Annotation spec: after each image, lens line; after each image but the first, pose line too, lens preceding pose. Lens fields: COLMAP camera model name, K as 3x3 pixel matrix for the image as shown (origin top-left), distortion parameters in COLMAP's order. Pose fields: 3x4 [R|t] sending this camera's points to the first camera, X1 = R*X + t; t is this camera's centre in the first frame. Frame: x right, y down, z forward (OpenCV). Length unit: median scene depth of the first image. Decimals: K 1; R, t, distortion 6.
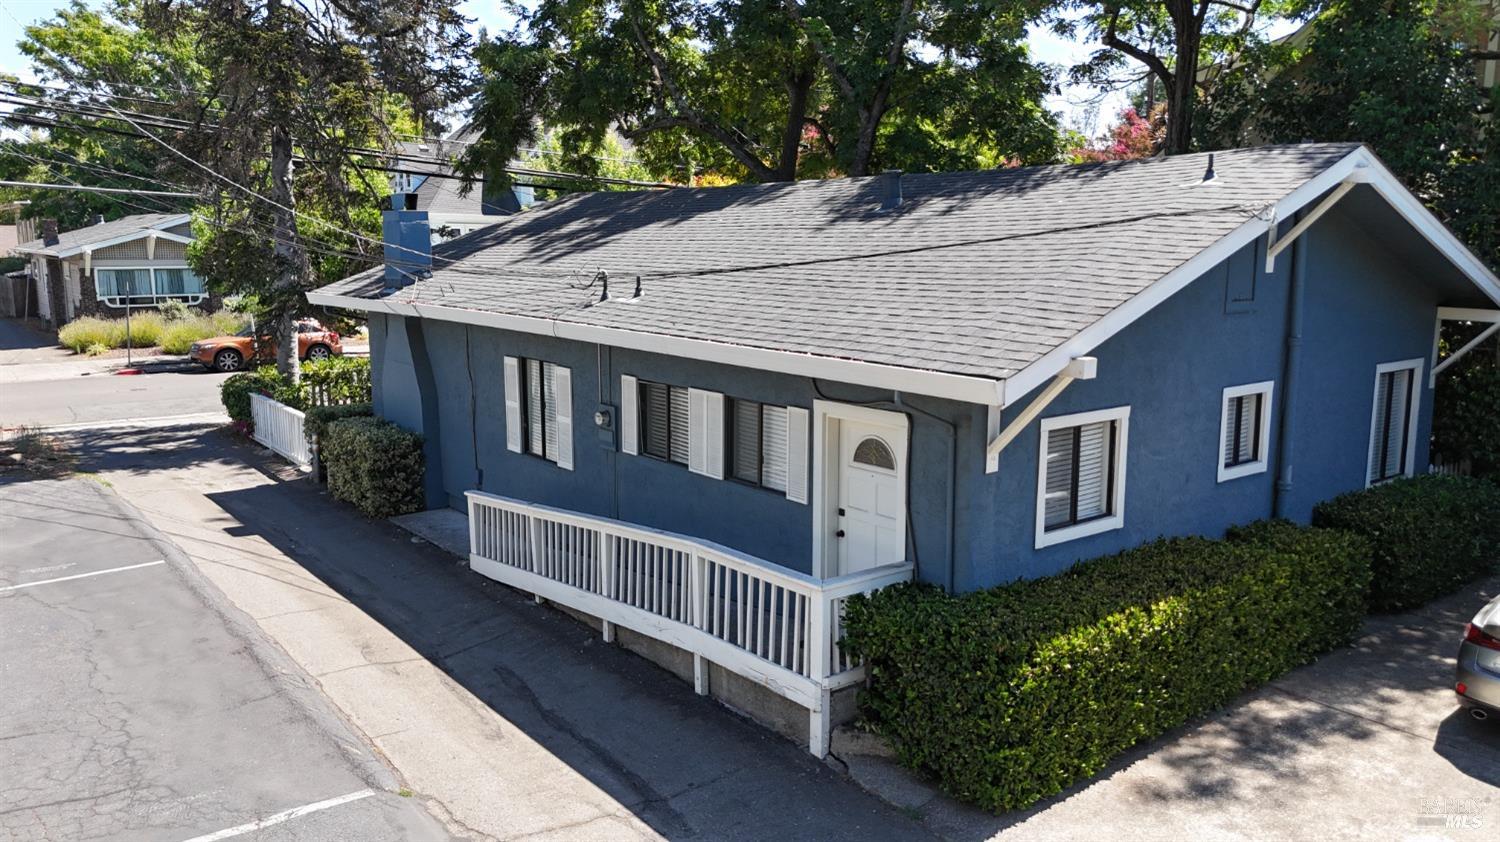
lens RADIAL K [[1105.4, 0, 747.4], [0, 1105.4, 415.0], [0, 0, 1]] dist [0.079524, -0.081025]
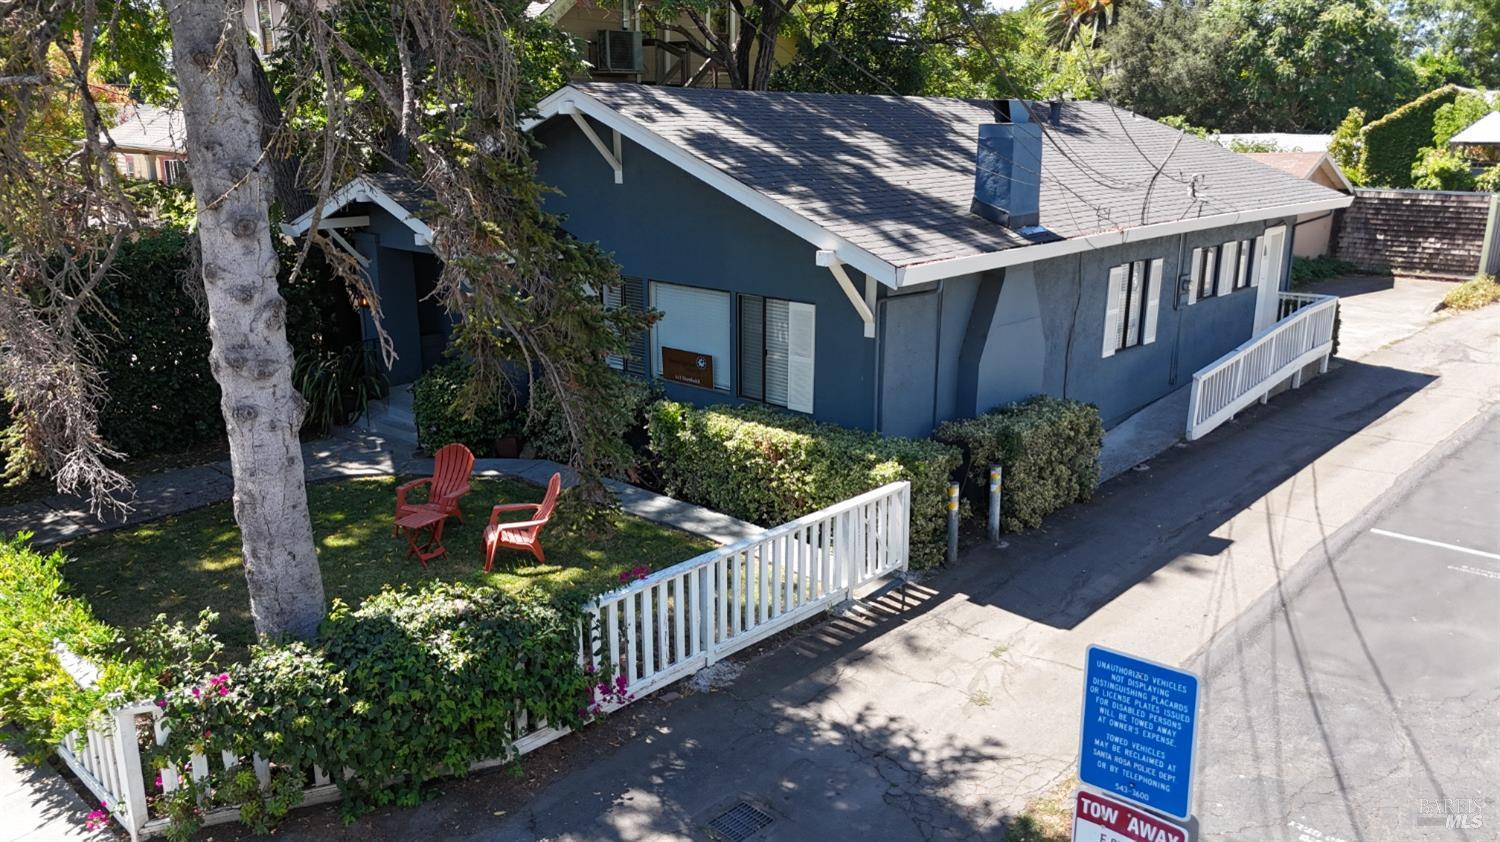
lens RADIAL K [[1105.4, 0, 747.4], [0, 1105.4, 415.0], [0, 0, 1]] dist [0.079524, -0.081025]
pose [[-0.175977, -0.247980, 0.952648, -1.406828], [0.150528, 0.949590, 0.274991, -0.311411], [-0.972817, 0.191792, -0.129778, 1.761486]]
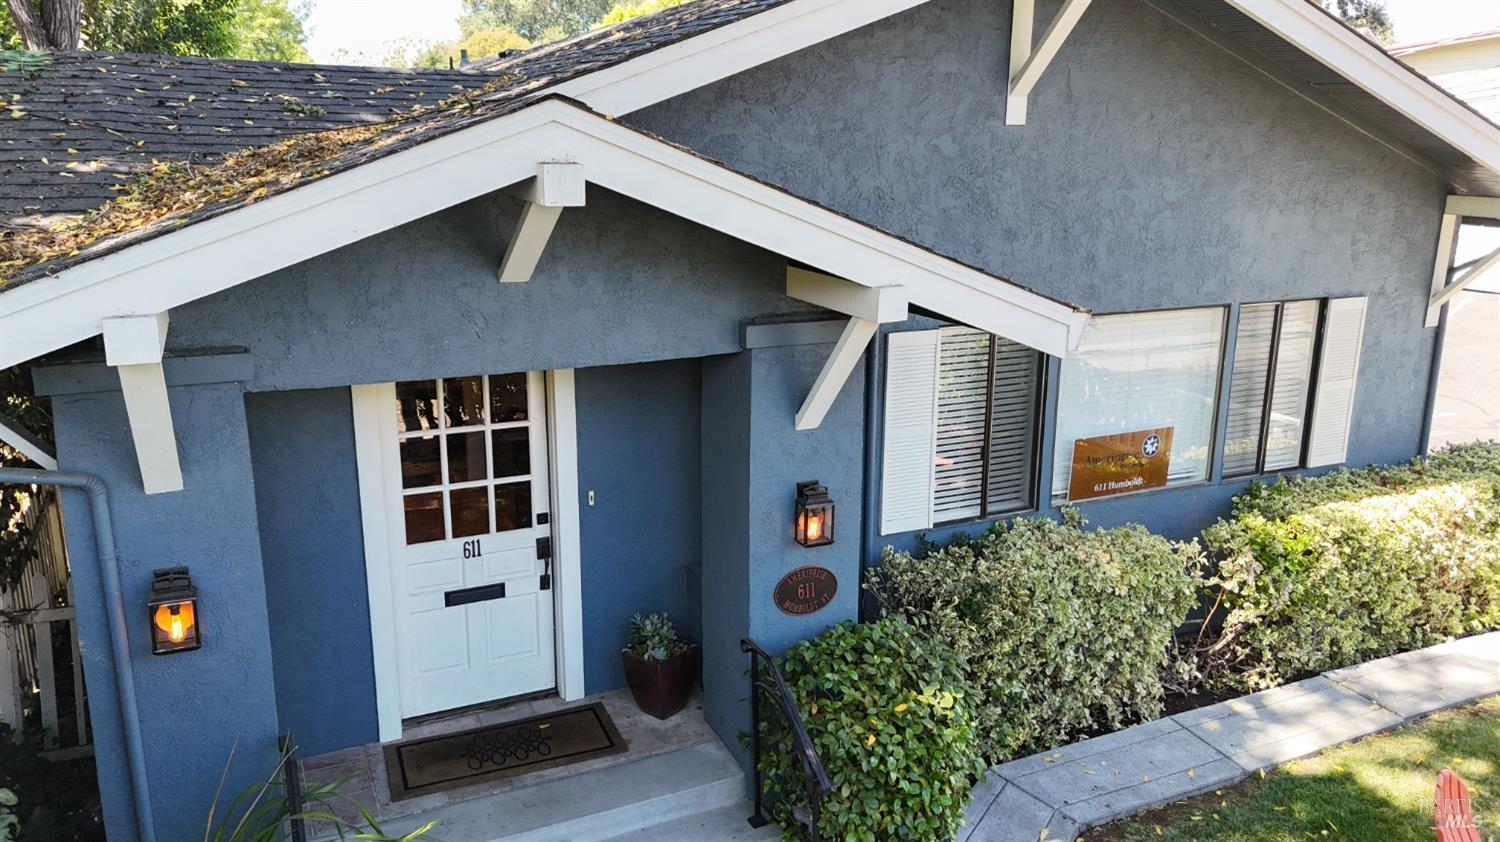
lens RADIAL K [[1116.8, 0, 750.0], [0, 1116.8, 421.0], [0, 0, 1]] dist [0.033470, -0.003046]
pose [[-0.977272, -0.058207, 0.203843, -0.228714], [0.025576, 0.922168, 0.385944, -0.323761], [-0.210442, 0.382386, -0.899720, 2.261385]]
